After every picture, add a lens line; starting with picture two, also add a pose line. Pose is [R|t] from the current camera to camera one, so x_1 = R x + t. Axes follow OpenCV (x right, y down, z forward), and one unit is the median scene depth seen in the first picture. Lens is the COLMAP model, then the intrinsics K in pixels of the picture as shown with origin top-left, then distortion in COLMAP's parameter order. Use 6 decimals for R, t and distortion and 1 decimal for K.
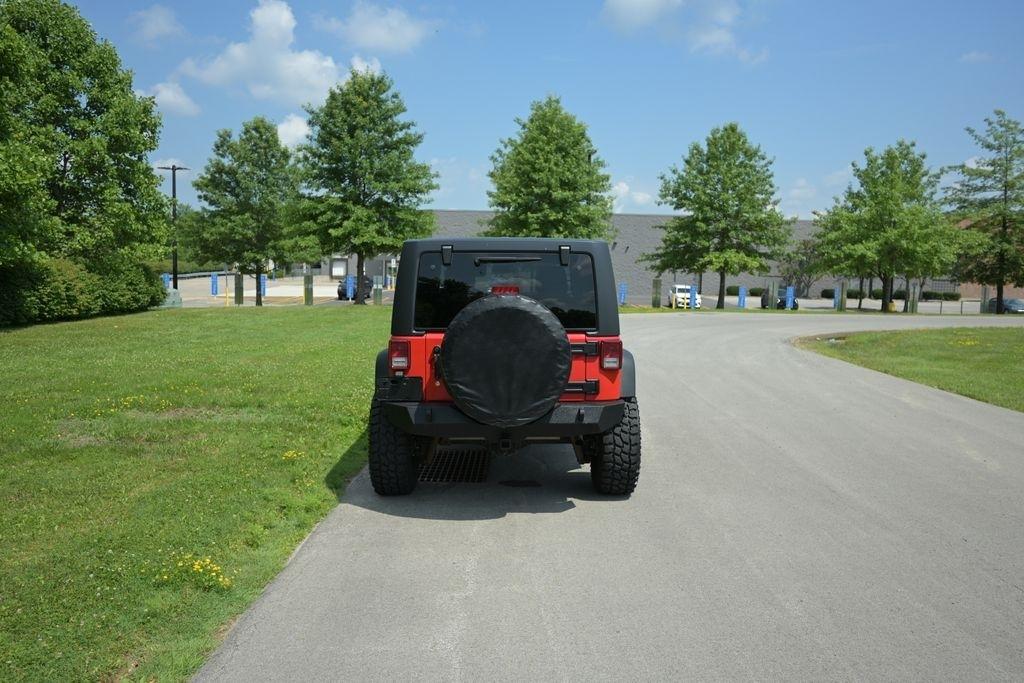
lens RADIAL K [[807.9, 0, 508.7], [0, 807.9, 348.1], [0, 0, 1]] dist [0.002094, -0.001279]
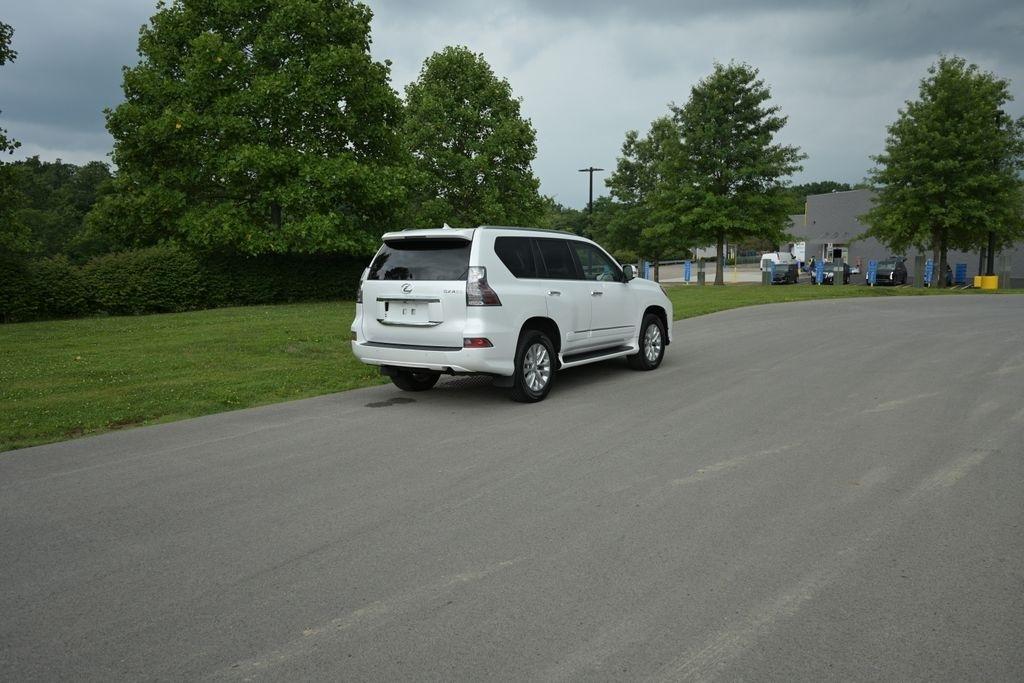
lens RADIAL K [[807.9, 0, 509.5], [0, 807.9, 342.5], [0, 0, 1]] dist [0.002094, -0.001279]
pose [[0.836627, 0.034373, -0.546693, 0.161720], [-0.030409, 0.999405, 0.016301, 0.011166], [0.546928, 0.002987, 0.837174, -0.035634]]
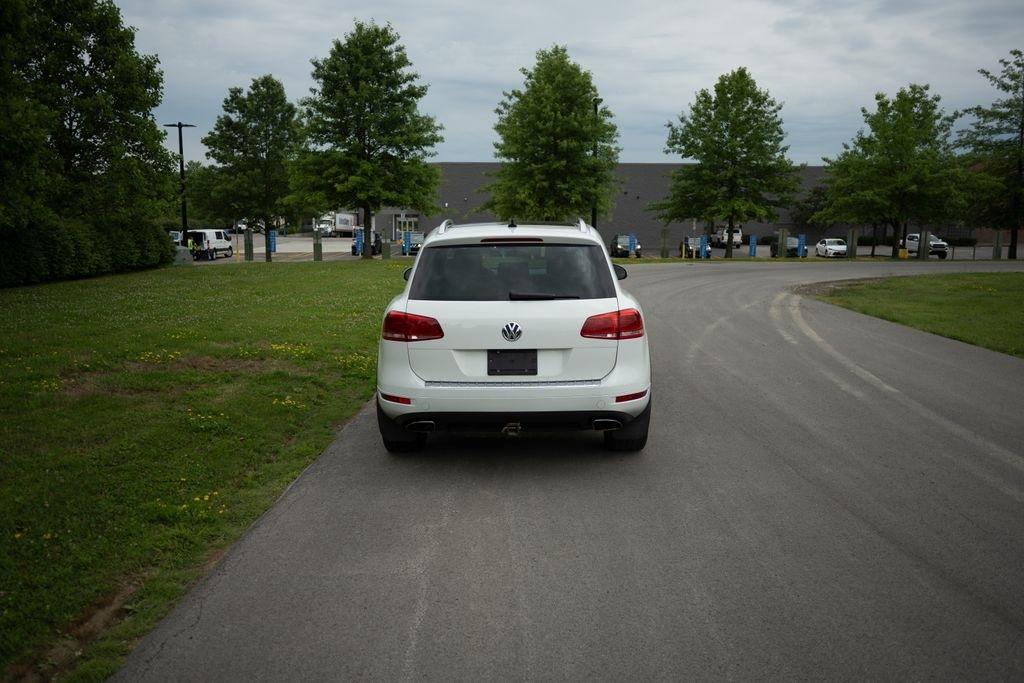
lens RADIAL K [[807.9, 0, 506.4], [0, 807.9, 346.2], [0, 0, 1]] dist [0.002094, -0.001279]
pose [[0.999709, -0.012974, -0.020328, 0.007349], [0.014080, 0.998372, 0.055275, 0.001105], [0.019578, -0.055545, 0.998264, -0.006796]]
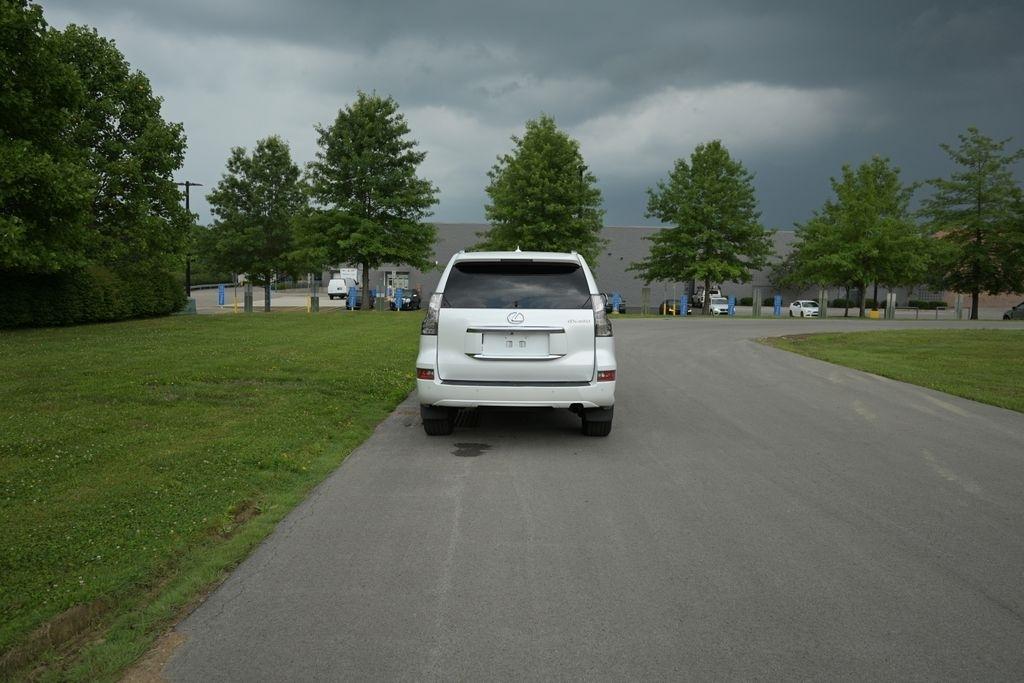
lens RADIAL K [[807.9, 0, 498.5], [0, 807.9, 346.2], [0, 0, 1]] dist [0.002094, -0.001279]
pose [[0.999938, -0.000295, -0.011161, 0.003484], [0.000095, 0.999839, -0.017924, 0.011200], [0.011165, 0.017922, 0.999777, -0.062328]]
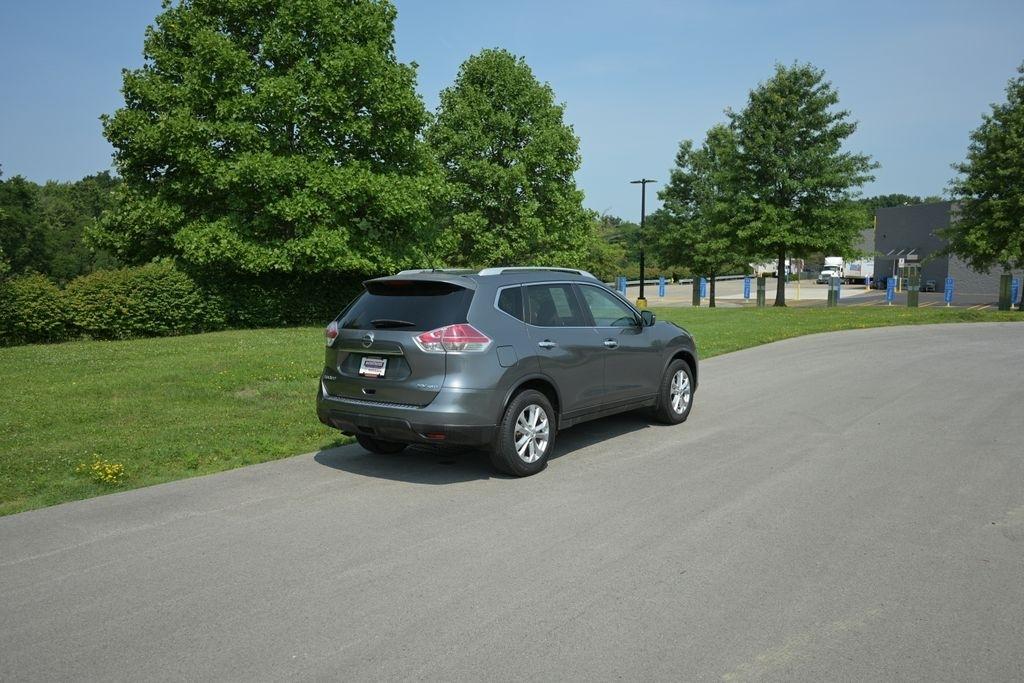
lens RADIAL K [[807.9, 0, 510.0], [0, 807.9, 342.8], [0, 0, 1]] dist [0.002094, -0.001279]
pose [[0.796098, 0.034898, -0.604161, 0.141168], [-0.041425, 0.999137, 0.003128, 0.000053], [0.603749, 0.022538, 0.796856, 0.030053]]
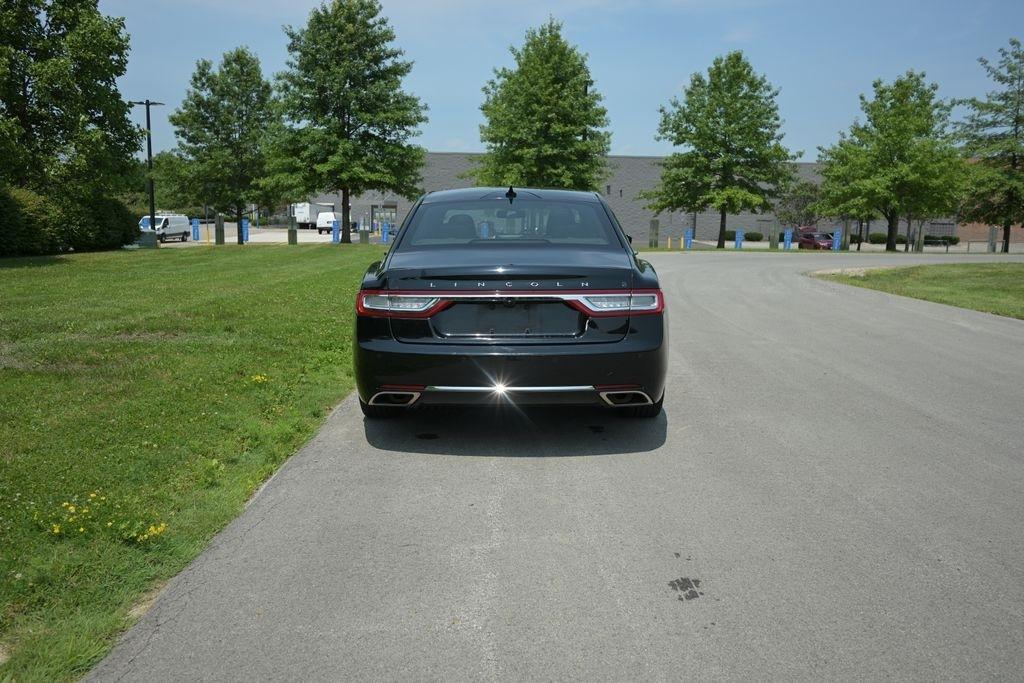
lens RADIAL K [[807.9, 0, 507.9], [0, 807.9, 343.9], [0, 0, 1]] dist [0.002094, -0.001279]
pose [[0.999912, -0.003172, 0.012862, -0.005755], [0.002440, 0.998400, 0.056500, 0.010363], [-0.013021, -0.056463, 0.998320, 0.036014]]
